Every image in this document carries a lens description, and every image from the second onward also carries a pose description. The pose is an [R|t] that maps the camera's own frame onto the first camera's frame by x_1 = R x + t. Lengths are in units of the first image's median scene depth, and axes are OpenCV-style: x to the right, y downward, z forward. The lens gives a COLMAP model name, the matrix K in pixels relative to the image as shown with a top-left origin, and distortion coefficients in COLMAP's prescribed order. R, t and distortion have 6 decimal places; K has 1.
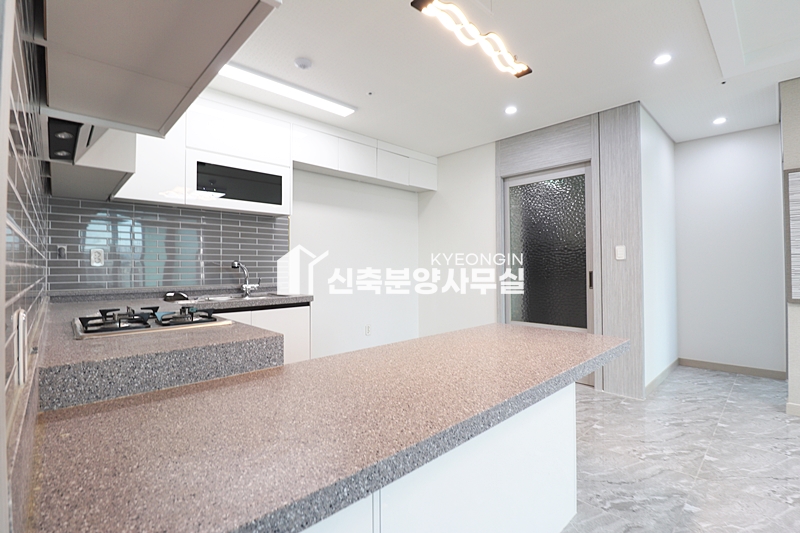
lens RADIAL K [[368.4, 0, 401.0], [0, 368.4, 261.9], [0, 0, 1]] dist [-0.005604, -0.009834]
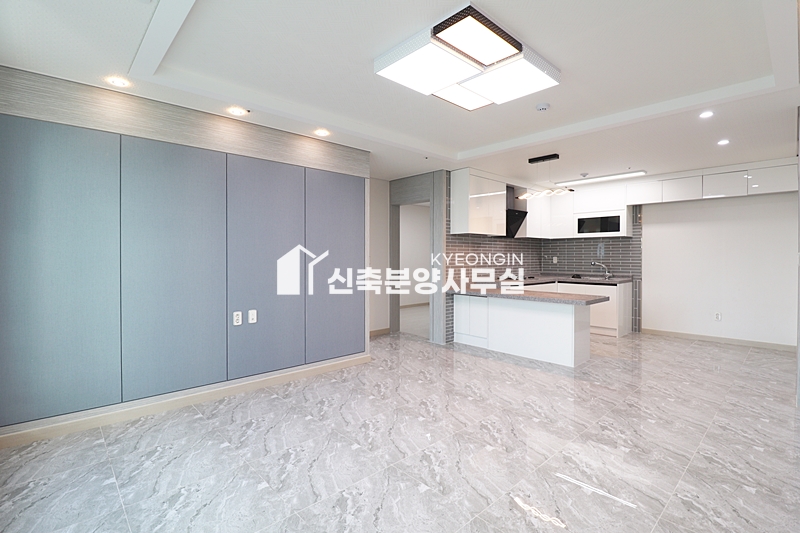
lens RADIAL K [[368.4, 0, 394.3], [0, 368.4, 246.5], [0, 0, 1]] dist [-0.005604, -0.009834]
pose [[-0.033970, -0.022661, -0.999166, 1.586588], [0.010306, 0.999682, -0.023023, -0.049058], [0.999370, -0.011080, -0.033726, -0.070946]]
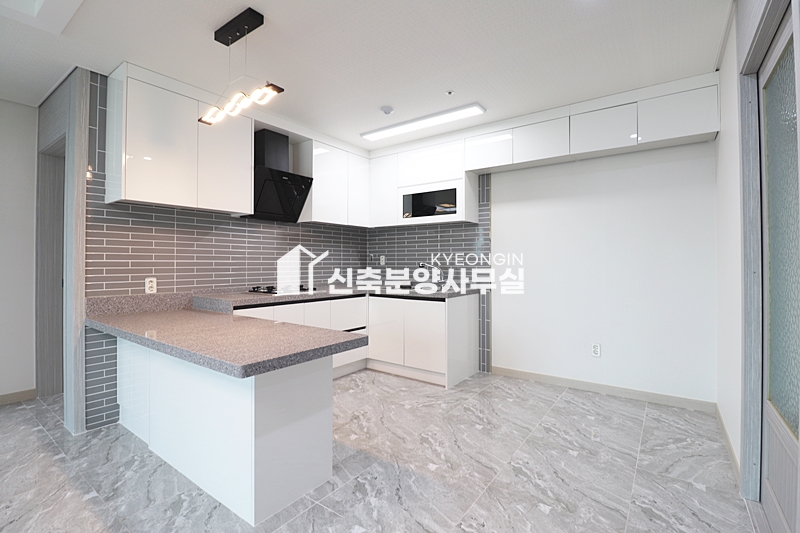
lens RADIAL K [[368.4, 0, 405.3], [0, 368.4, 260.9], [0, 0, 1]] dist [-0.005604, -0.009834]
pose [[0.176748, -0.003234, -0.984251, 0.799992], [0.012940, 0.999916, -0.000962, -0.006259], [0.984171, -0.012566, 0.176775, 0.648077]]
